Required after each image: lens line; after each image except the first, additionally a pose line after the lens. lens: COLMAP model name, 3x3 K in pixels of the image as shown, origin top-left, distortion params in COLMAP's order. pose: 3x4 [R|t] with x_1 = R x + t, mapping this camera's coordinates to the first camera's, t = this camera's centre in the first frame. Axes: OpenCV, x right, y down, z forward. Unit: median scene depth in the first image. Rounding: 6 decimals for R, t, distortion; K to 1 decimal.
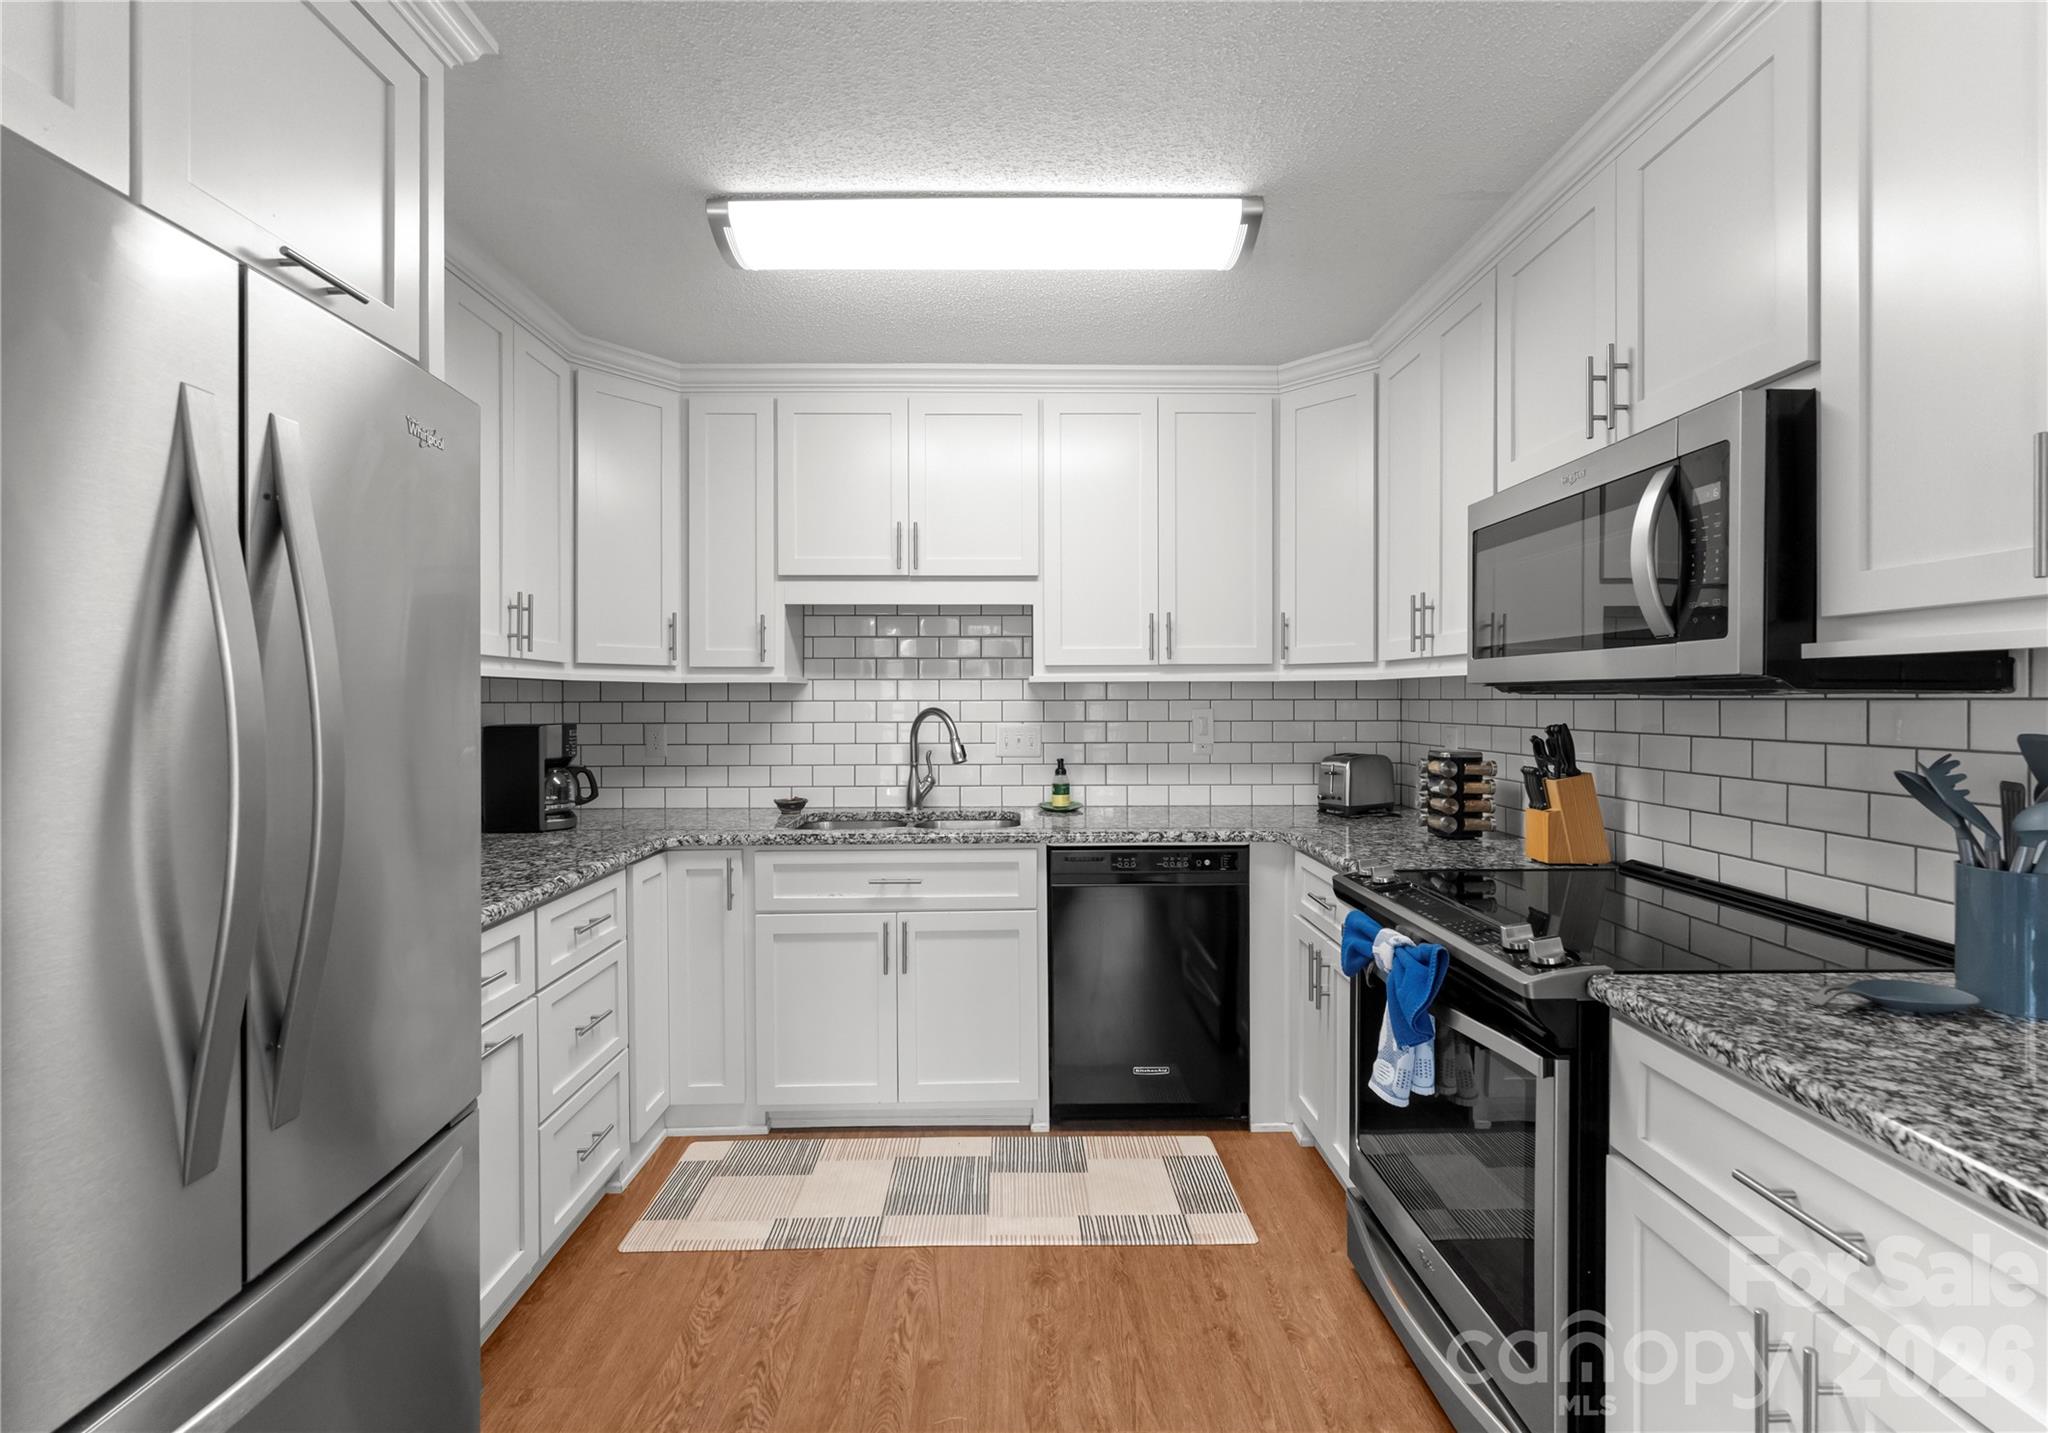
lens RADIAL K [[871.2, 0, 1022.5], [0, 871.2, 703.9], [0, 0, 1]] dist [-0.001229, -0.000336]
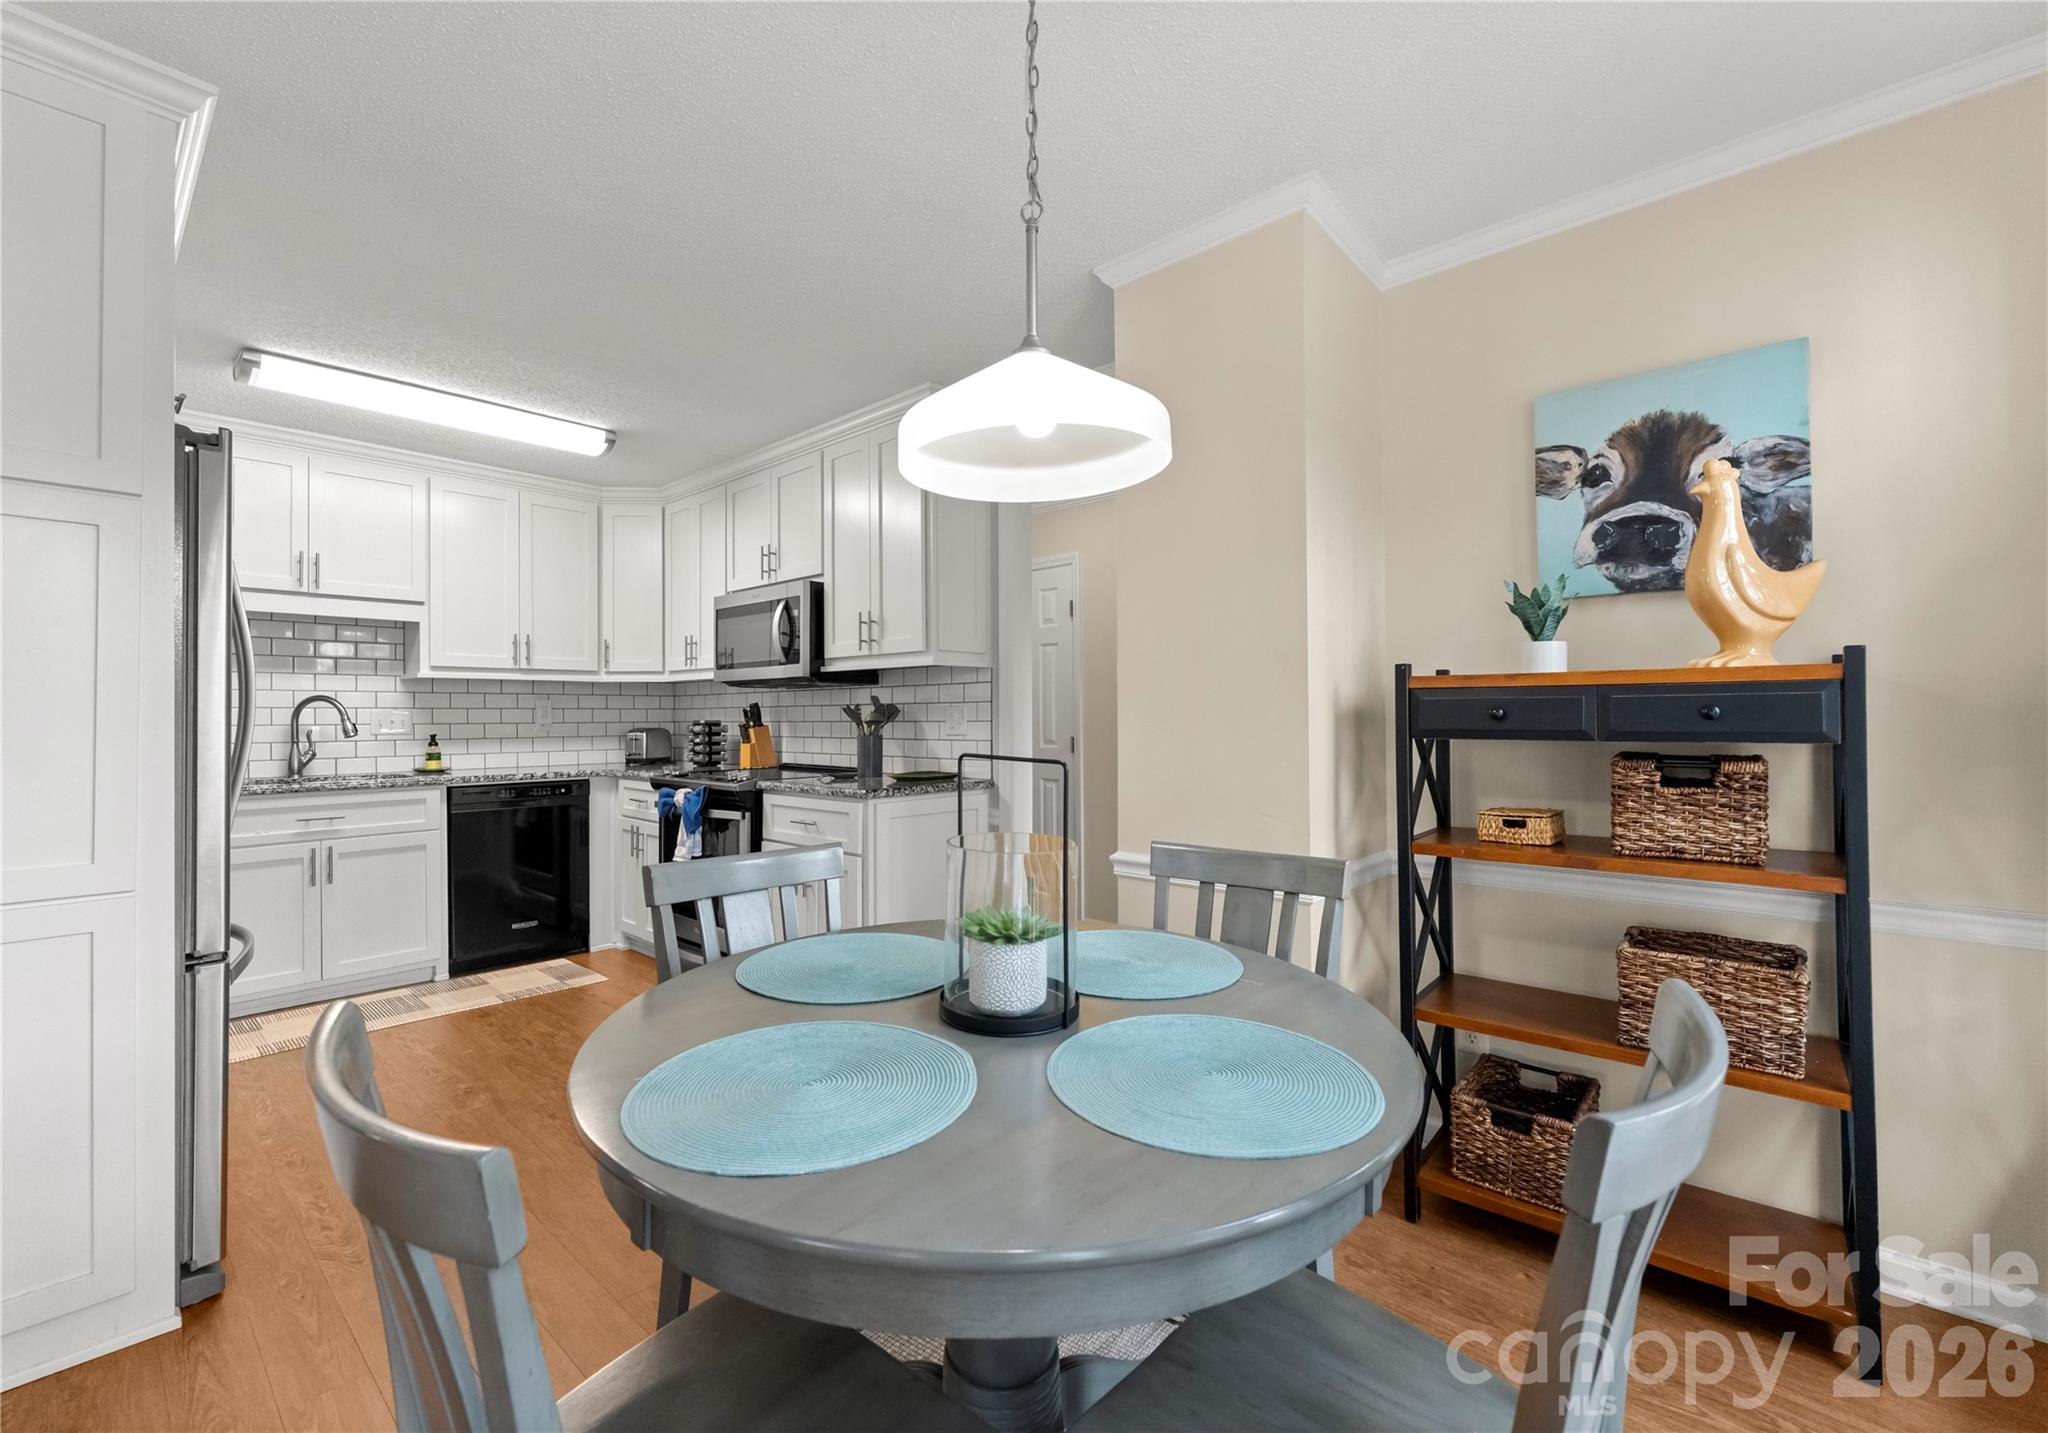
lens RADIAL K [[871.2, 0, 1024.0], [0, 871.2, 712.5], [0, 0, 1]] dist [-0.001229, -0.000336]
pose [[0.681840, 0.002975, 0.731495, -0.395959], [0.008145, 0.999899, -0.011658, 0.062924], [-0.731456, 0.013907, 0.681747, -0.750978]]
